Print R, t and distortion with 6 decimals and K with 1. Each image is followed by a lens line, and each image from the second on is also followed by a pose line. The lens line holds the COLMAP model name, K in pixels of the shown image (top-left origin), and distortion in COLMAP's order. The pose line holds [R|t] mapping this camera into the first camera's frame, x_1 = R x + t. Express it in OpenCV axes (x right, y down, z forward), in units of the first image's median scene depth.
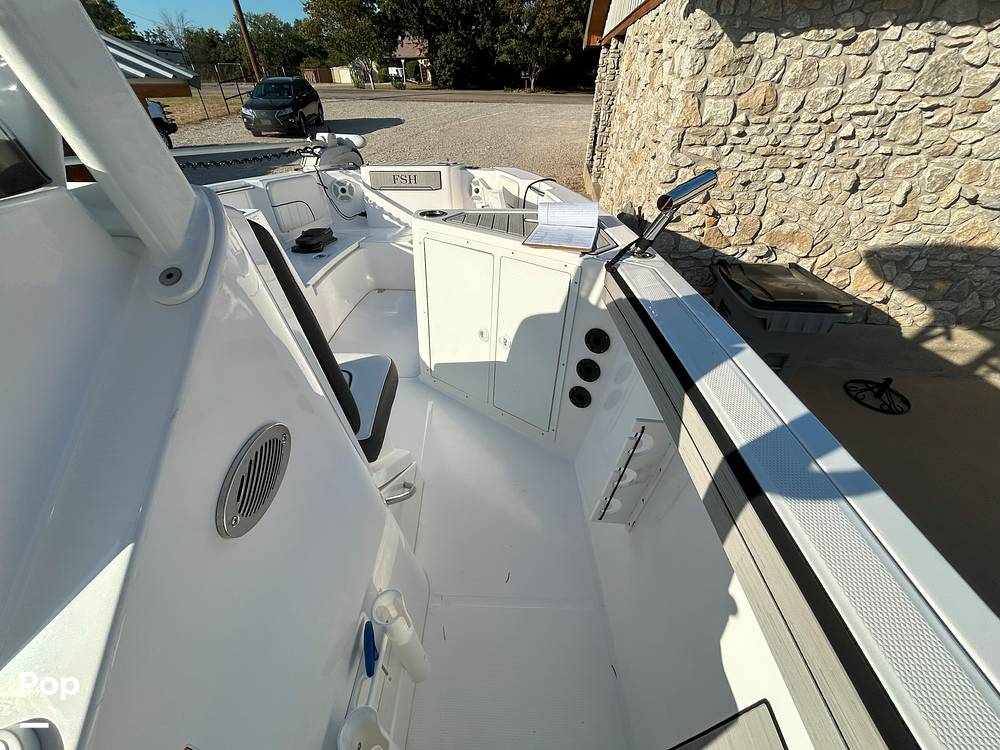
lens RADIAL K [[404.2, 0, 498.4], [0, 404.2, 374.8], [0, 0, 1]] dist [-0.000146, 0.000440]
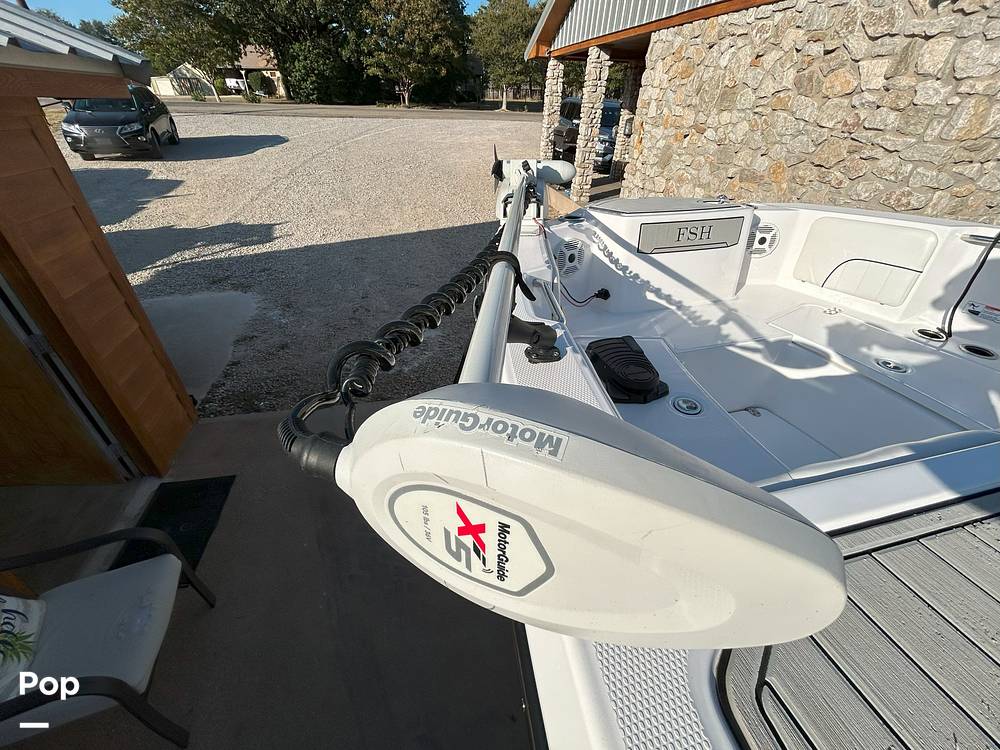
lens RADIAL K [[404.2, 0, 495.7], [0, 404.2, 372.3], [0, 0, 1]] dist [-0.000146, 0.000440]
pose [[0.951473, -0.162268, 0.261471, -0.112007], [0.170756, 0.985263, -0.009917, -0.052569], [-0.256009, 0.054084, 0.965160, 0.082730]]
